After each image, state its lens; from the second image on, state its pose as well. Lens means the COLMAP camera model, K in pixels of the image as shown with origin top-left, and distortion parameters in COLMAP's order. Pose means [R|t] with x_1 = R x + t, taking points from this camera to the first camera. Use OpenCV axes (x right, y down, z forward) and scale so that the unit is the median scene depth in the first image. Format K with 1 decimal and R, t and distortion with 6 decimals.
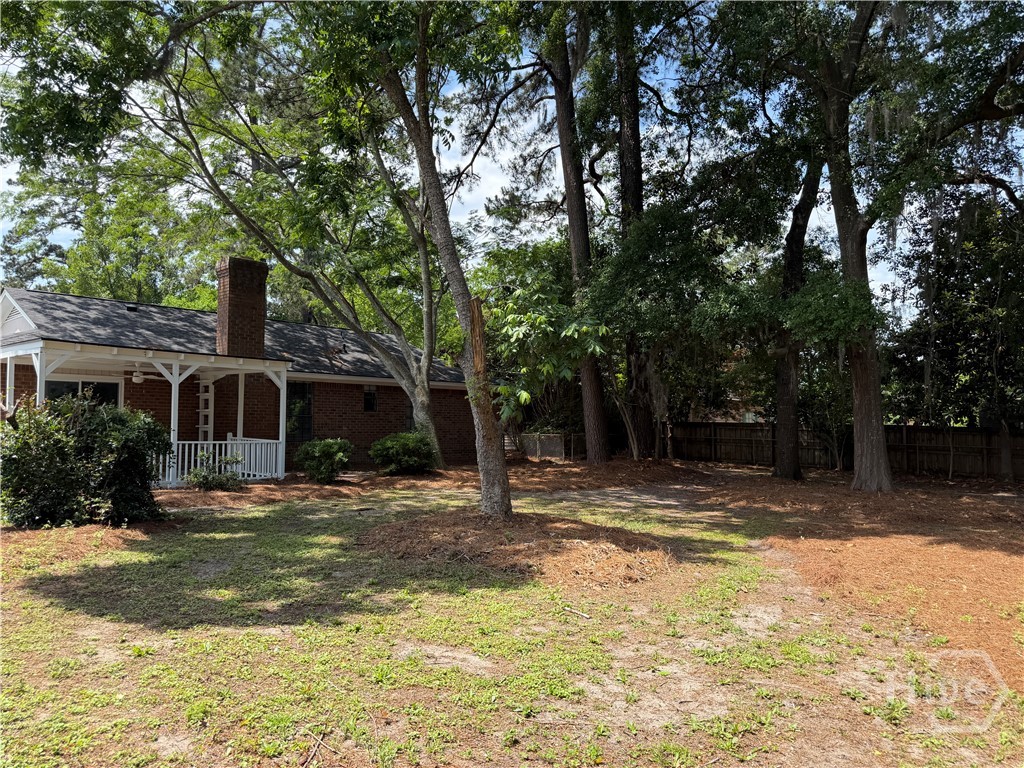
lens RADIAL K [[726.8, 0, 512.0], [0, 726.8, 384.0], [0, 0, 1]] dist [0.100329, -0.155554]
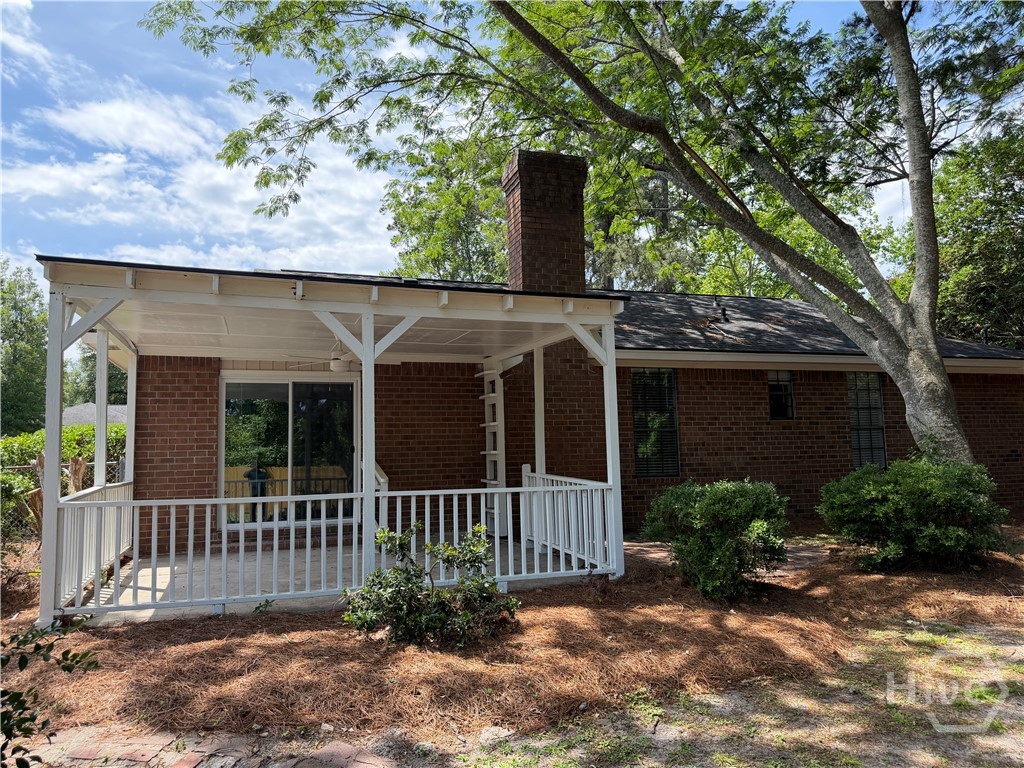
lens RADIAL K [[726.8, 0, 512.0], [0, 726.8, 384.0], [0, 0, 1]] dist [0.100329, -0.155554]
pose [[0.883623, -0.064178, -0.463779, -0.138940], [0.051534, 0.997874, -0.039900, 0.027626], [0.465354, 0.011356, 0.885052, 0.504659]]
